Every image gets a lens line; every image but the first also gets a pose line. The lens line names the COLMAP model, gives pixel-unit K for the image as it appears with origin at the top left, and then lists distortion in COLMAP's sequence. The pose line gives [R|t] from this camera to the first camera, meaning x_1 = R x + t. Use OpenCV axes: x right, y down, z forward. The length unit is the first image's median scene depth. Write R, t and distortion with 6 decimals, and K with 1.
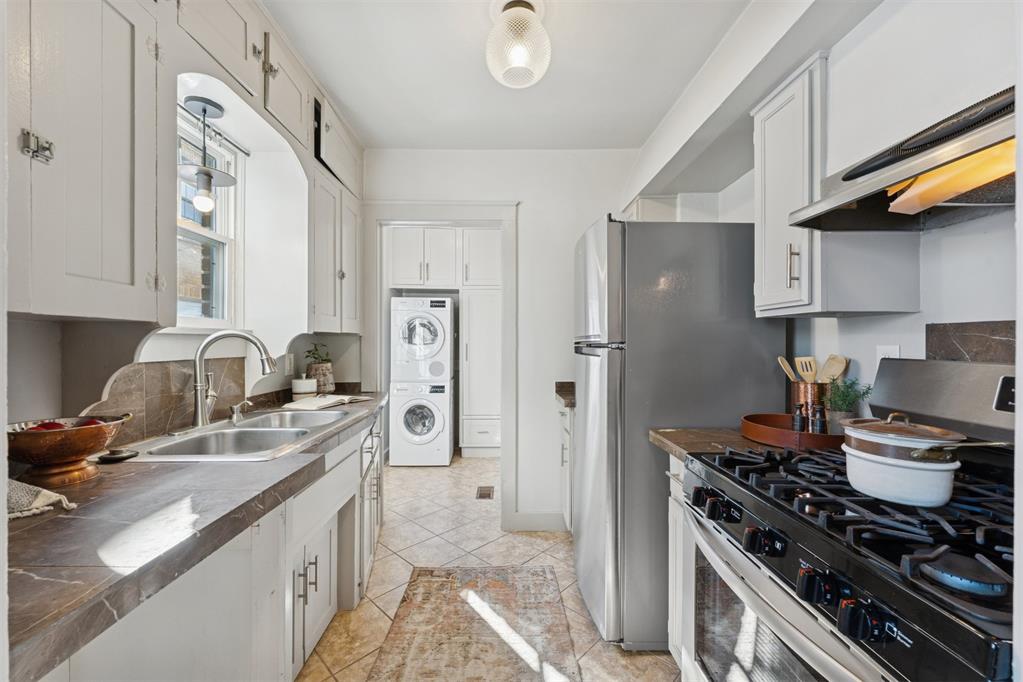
lens RADIAL K [[412.5, 0, 510.9], [0, 412.5, 338.7], [0, 0, 1]] dist [-0.001357, -0.000183]
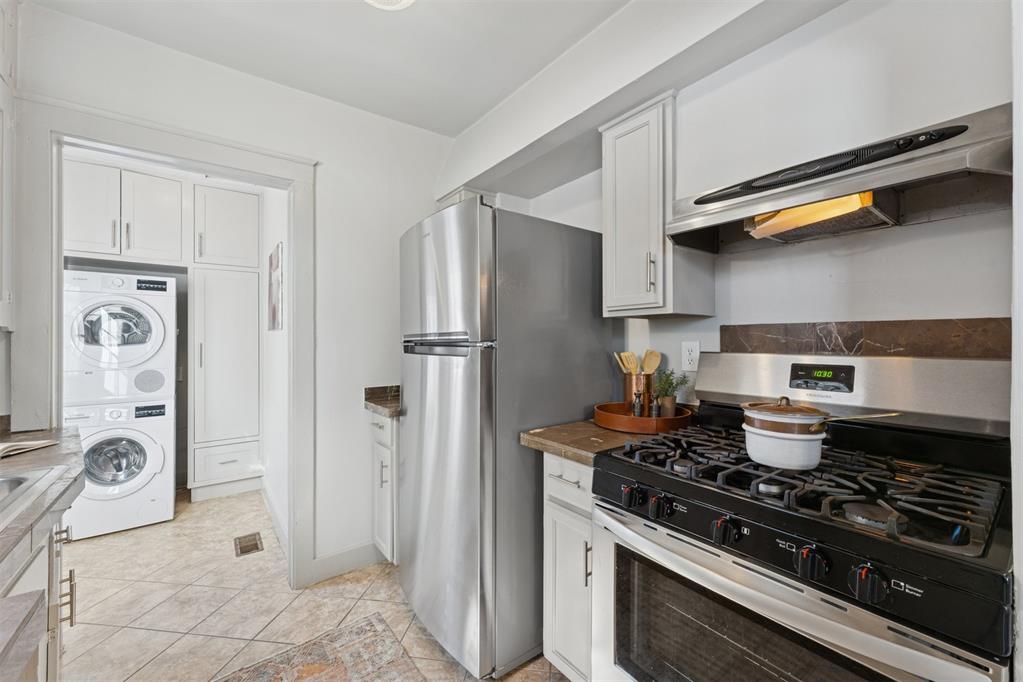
lens RADIAL K [[410.4, 0, 519.7], [0, 410.4, 337.1], [0, 0, 1]] dist [0.002193, -0.000259]
pose [[0.807164, -0.000340, 0.590327, -0.144245], [0.000119, 1.000000, 0.000414, 0.000724], [-0.590327, -0.000264, 0.807164, 0.158460]]
